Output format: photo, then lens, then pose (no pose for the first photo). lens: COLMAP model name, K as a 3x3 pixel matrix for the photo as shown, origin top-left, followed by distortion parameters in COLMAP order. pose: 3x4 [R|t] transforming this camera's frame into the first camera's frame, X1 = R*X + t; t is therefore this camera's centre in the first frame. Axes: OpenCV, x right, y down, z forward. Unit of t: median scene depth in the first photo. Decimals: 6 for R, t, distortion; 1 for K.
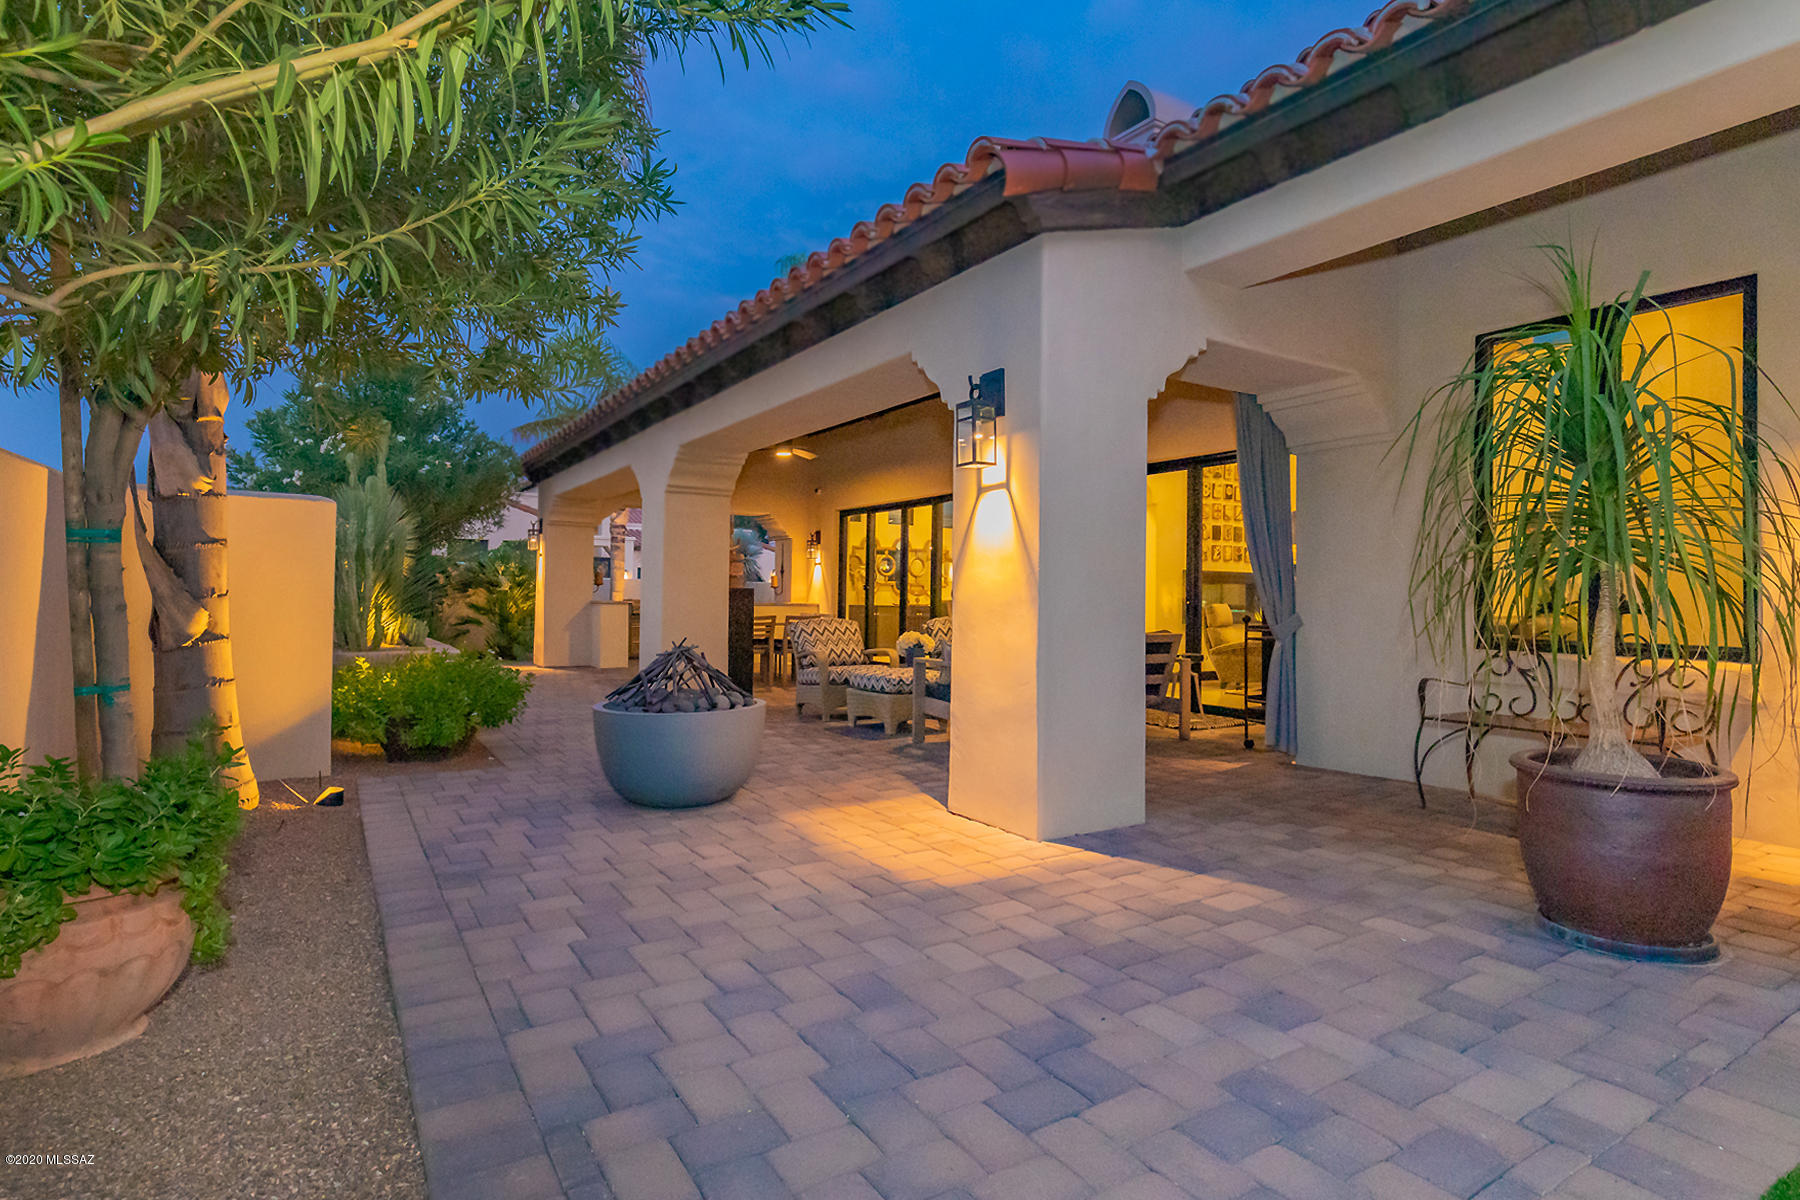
lens RADIAL K [[894.3, 0, 900.0], [0, 894.3, 600.0], [0, 0, 1]] dist [0.000758, -0.000015]
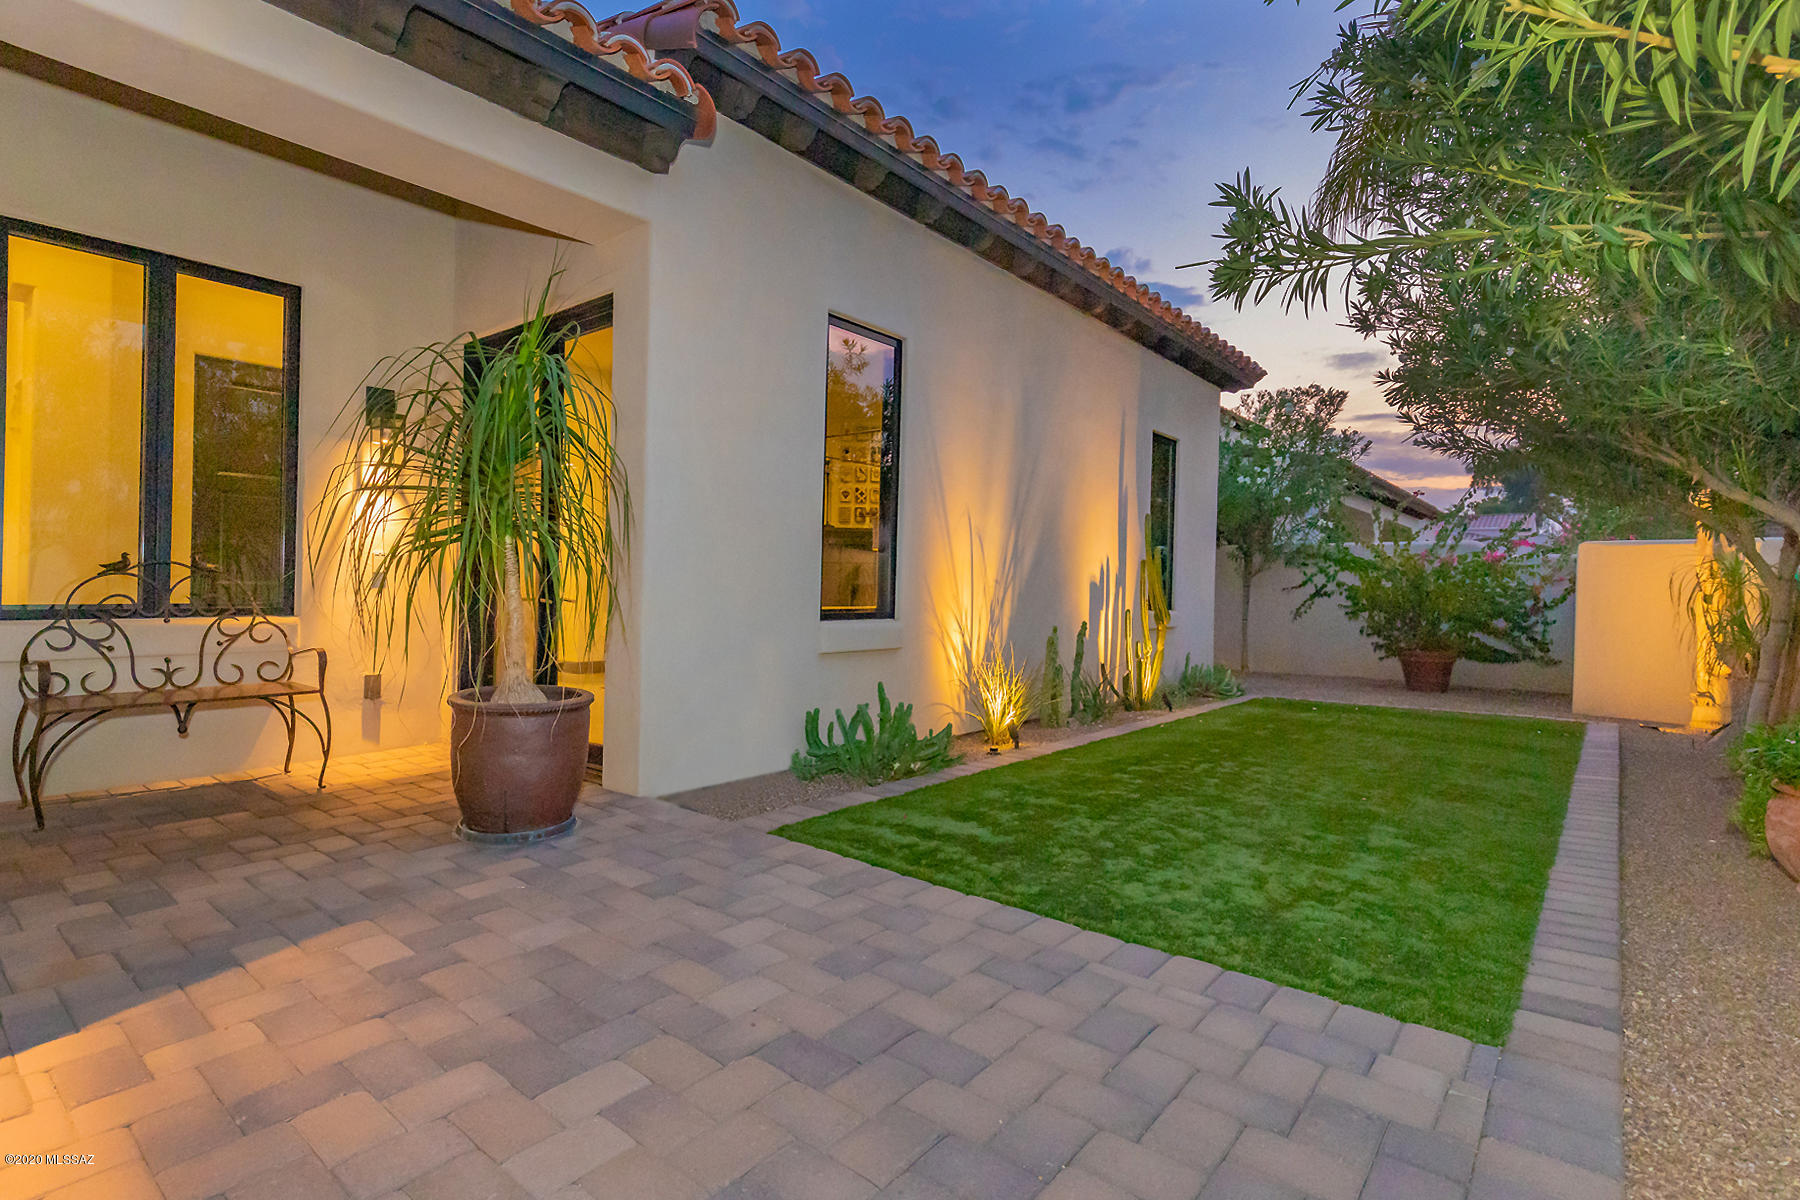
lens RADIAL K [[788.9, 0, 900.0], [0, 788.9, 600.0], [0, 0, 1]] dist [0.001372, 0.000200]
pose [[-0.267095, -0.037339, 0.962947, -0.445778], [-0.015427, 0.999287, 0.034469, 0.001653], [-0.963547, -0.005649, -0.267480, 0.828464]]
